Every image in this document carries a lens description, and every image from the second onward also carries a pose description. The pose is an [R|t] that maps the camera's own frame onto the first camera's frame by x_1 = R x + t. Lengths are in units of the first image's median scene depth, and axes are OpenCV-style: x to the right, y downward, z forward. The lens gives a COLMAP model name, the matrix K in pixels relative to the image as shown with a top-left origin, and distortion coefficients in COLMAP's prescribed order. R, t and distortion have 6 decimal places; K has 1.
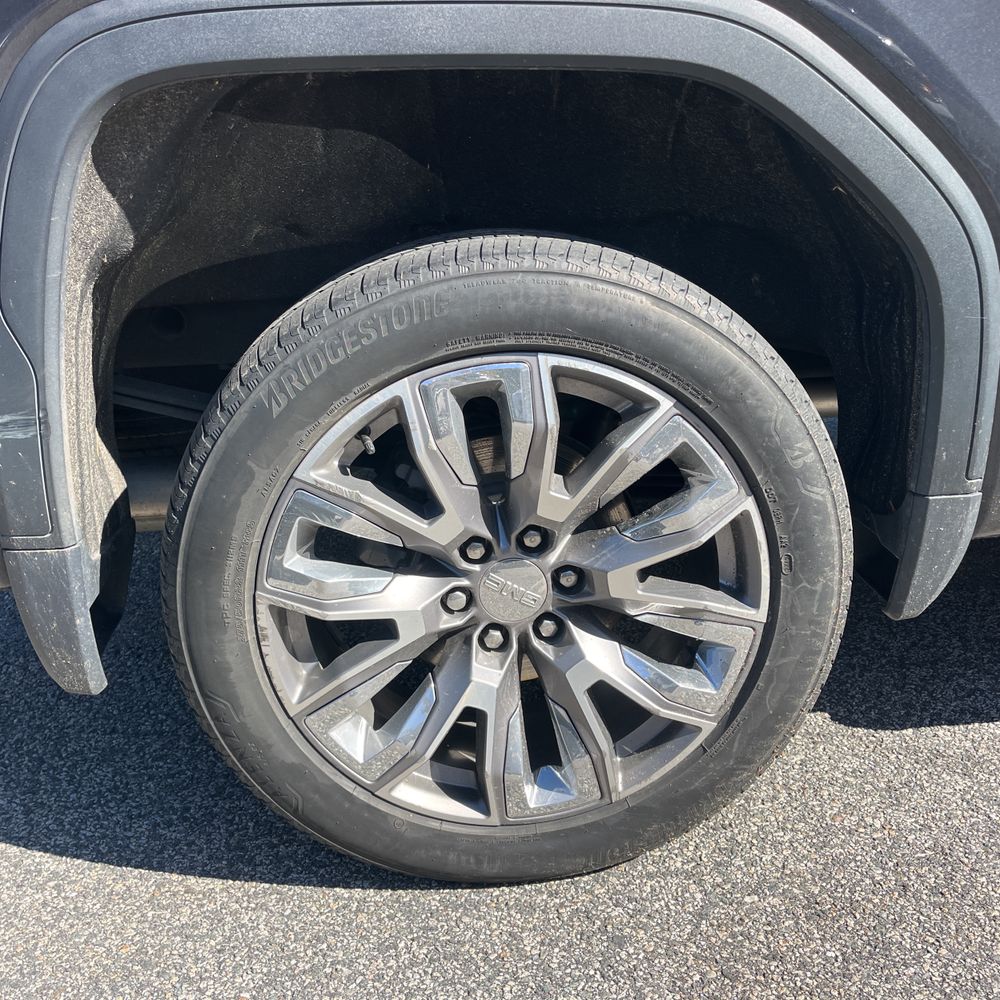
lens RADIAL K [[1009.8, 0, 497.0], [0, 1009.8, 494.5], [0, 0, 1]] dist [0.032526, -0.027788]
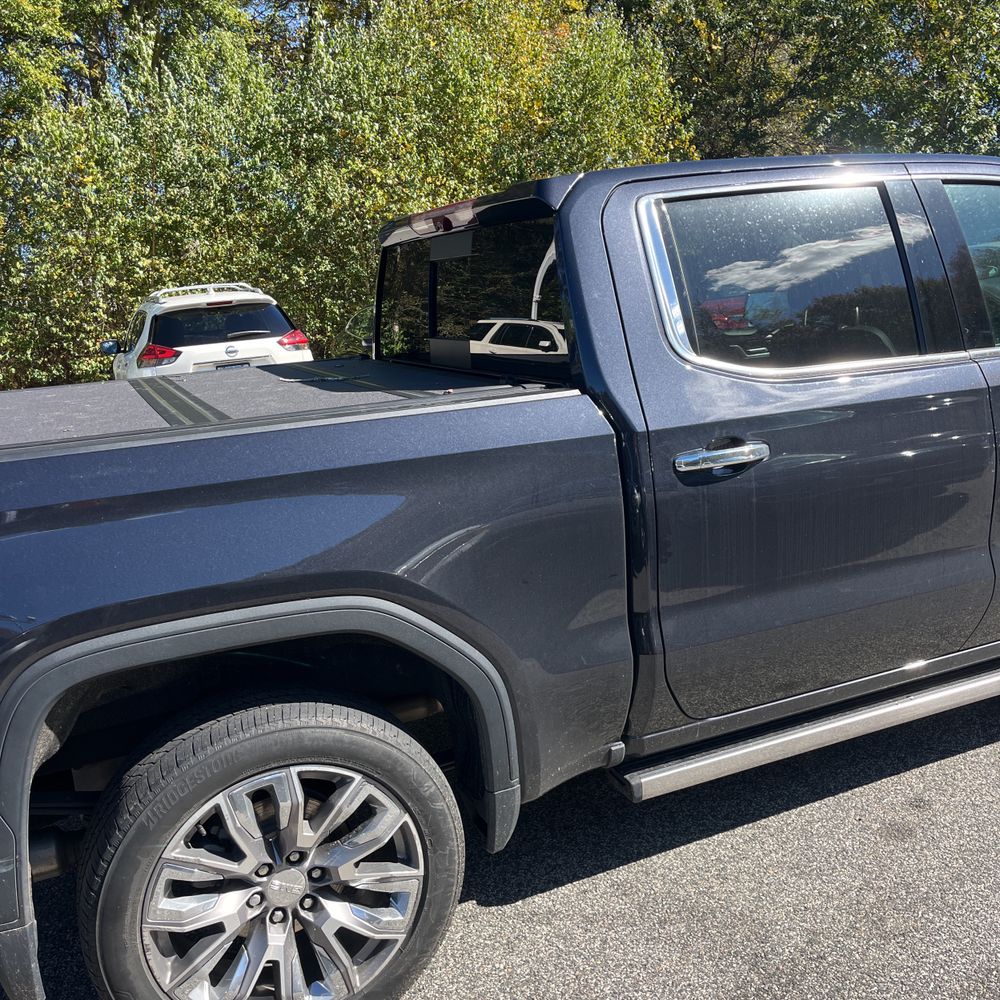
lens RADIAL K [[1003.9, 0, 507.7], [0, 1003.9, 501.5], [0, 0, 1]] dist [0.042720, -0.035589]
pose [[0.944468, -0.101345, 0.312584, -0.107528], [0.139858, 0.984768, -0.103301, -0.347958], [-0.297354, 0.141282, 0.944256, -0.939383]]
